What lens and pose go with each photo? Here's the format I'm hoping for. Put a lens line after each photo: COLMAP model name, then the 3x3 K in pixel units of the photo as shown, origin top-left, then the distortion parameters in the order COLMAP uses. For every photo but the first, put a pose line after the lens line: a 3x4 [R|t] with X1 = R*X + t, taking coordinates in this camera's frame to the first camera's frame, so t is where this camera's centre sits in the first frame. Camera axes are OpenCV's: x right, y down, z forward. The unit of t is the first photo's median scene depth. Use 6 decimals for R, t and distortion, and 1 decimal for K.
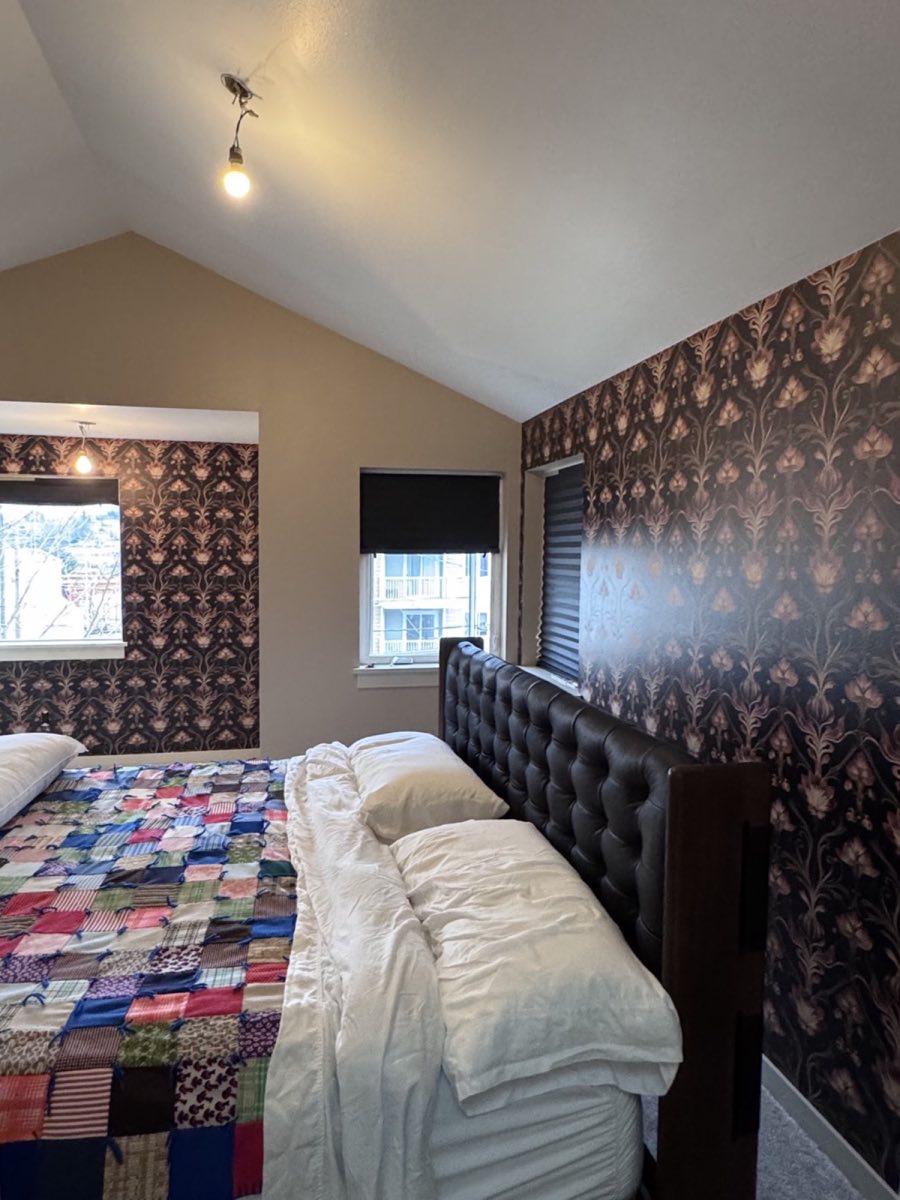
lens RADIAL K [[769.5, 0, 450.0], [0, 769.5, 600.0], [0, 0, 1]] dist [-0.003743, -0.000071]
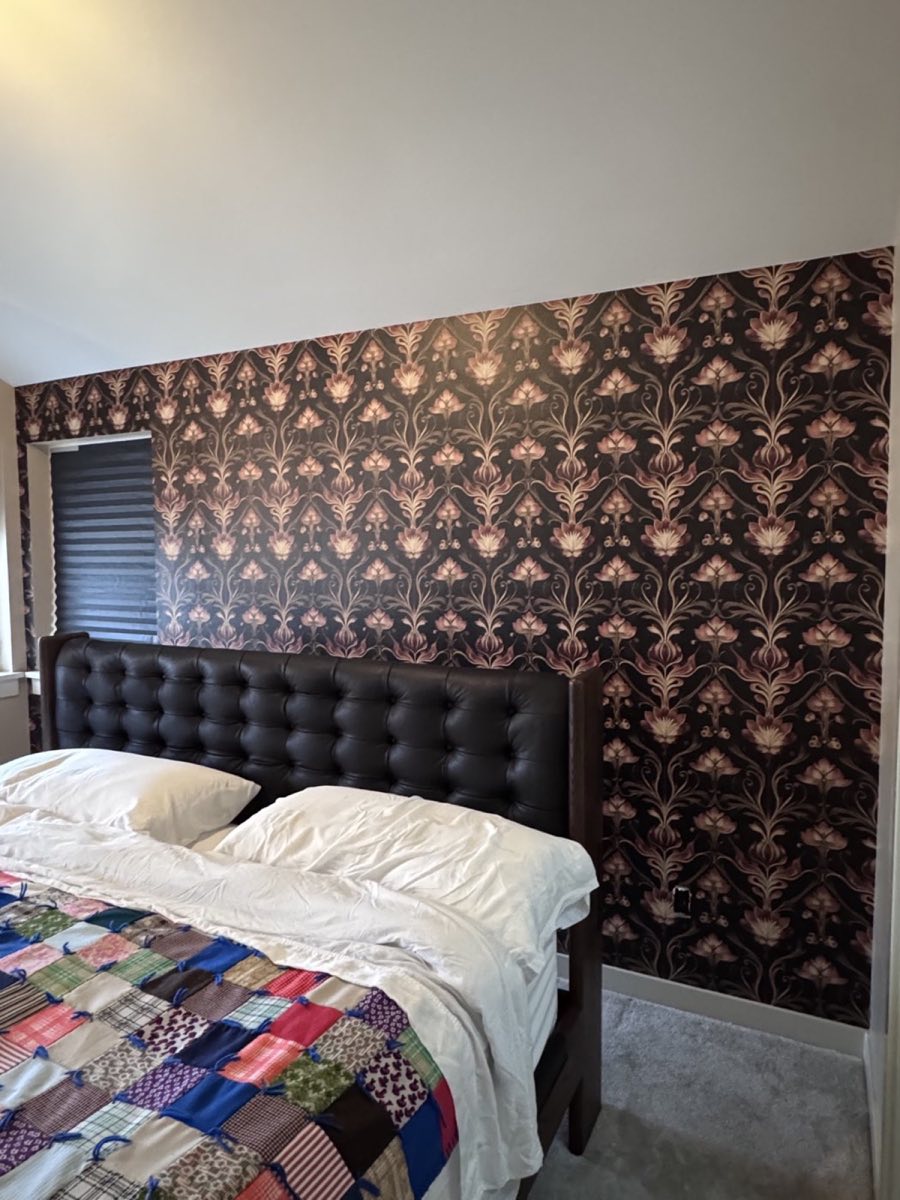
lens RADIAL K [[769.5, 0, 450.0], [0, 769.5, 600.0], [0, 0, 1]] dist [-0.003743, -0.000071]
pose [[0.625788, -0.071427, 0.776716, -0.653749], [0.065865, 0.997081, 0.038625, 0.009585], [-0.777207, 0.026987, 0.628666, 0.227669]]
